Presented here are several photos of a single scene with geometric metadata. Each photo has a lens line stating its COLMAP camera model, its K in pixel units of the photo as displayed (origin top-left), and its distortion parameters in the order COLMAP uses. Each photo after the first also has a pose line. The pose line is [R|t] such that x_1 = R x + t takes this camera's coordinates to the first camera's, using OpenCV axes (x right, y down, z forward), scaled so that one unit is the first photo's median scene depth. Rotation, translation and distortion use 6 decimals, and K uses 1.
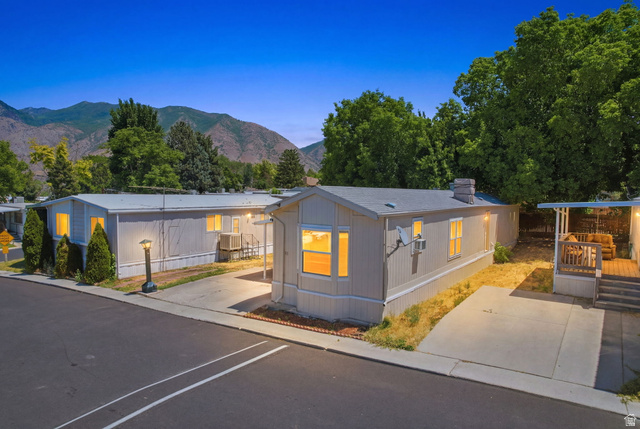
lens RADIAL K [[407.4, 0, 320.0], [0, 407.4, 214.5], [0, 0, 1]] dist [-0.024452, 0.004680]
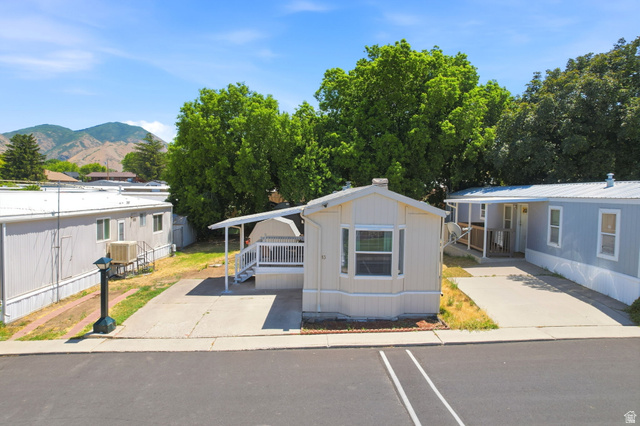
lens RADIAL K [[406.5, 0, 320.0], [0, 406.5, 213.0], [0, 0, 1]] dist [-0.064907, 0.053869]
pose [[0.814040, -0.029665, 0.580051, -0.376235], [0.026533, 0.999552, 0.013882, -0.010341], [-0.580203, 0.004090, 0.814462, 0.160573]]
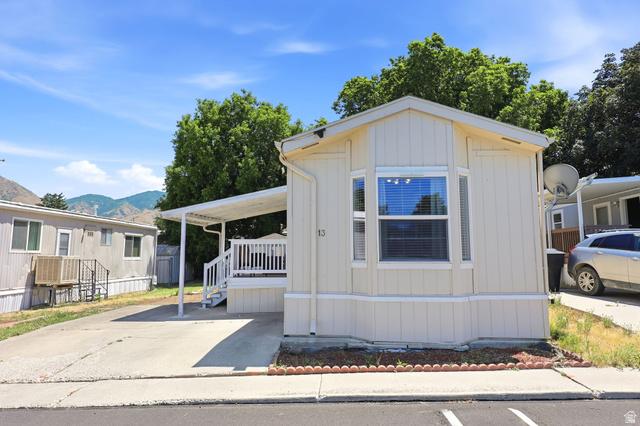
lens RADIAL K [[404.7, 0, 321.2], [0, 404.7, 211.6], [0, 0, 1]] dist [0.001219, -0.000179]
pose [[0.855702, 0.041497, 0.515803, -0.210370], [0.040591, 0.988325, -0.146851, 0.087410], [-0.515875, 0.146598, 0.844027, 0.349660]]
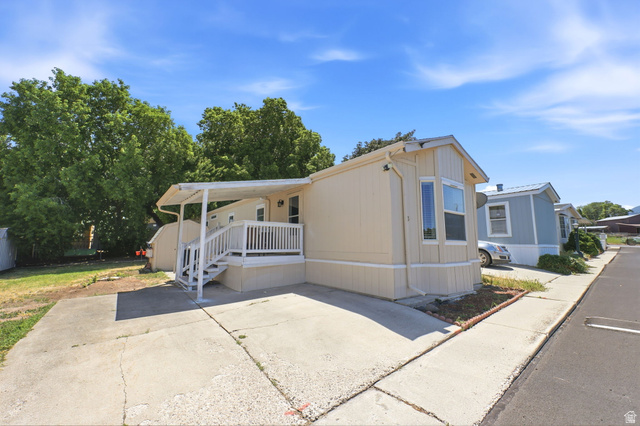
lens RADIAL K [[257.8, 0, 320.3], [0, 257.8, 210.8], [0, 0, 1]] dist [0.008570, 0.000141]
pose [[0.290940, 0.113038, 0.950040, -0.326033], [0.049708, 0.989869, -0.133000, 0.081086], [-0.955449, 0.085920, 0.282374, 0.622016]]
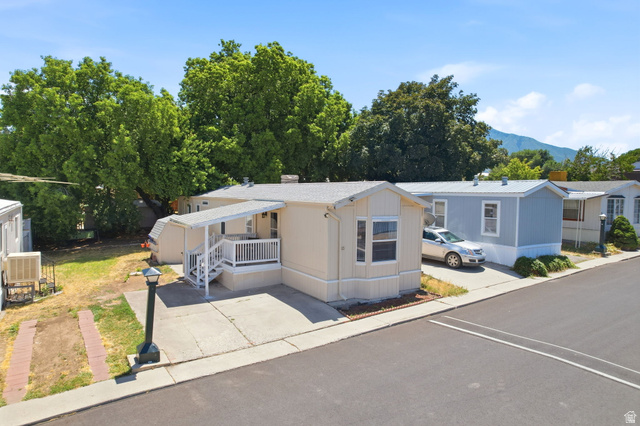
lens RADIAL K [[406.5, 0, 320.0], [0, 406.5, 213.0], [0, 0, 1]] dist [-0.064907, 0.053869]
pose [[0.378909, -0.051636, 0.923992, -0.610607], [0.039221, 0.998441, 0.039713, -0.018589], [-0.924602, 0.021192, 0.380344, 0.415484]]
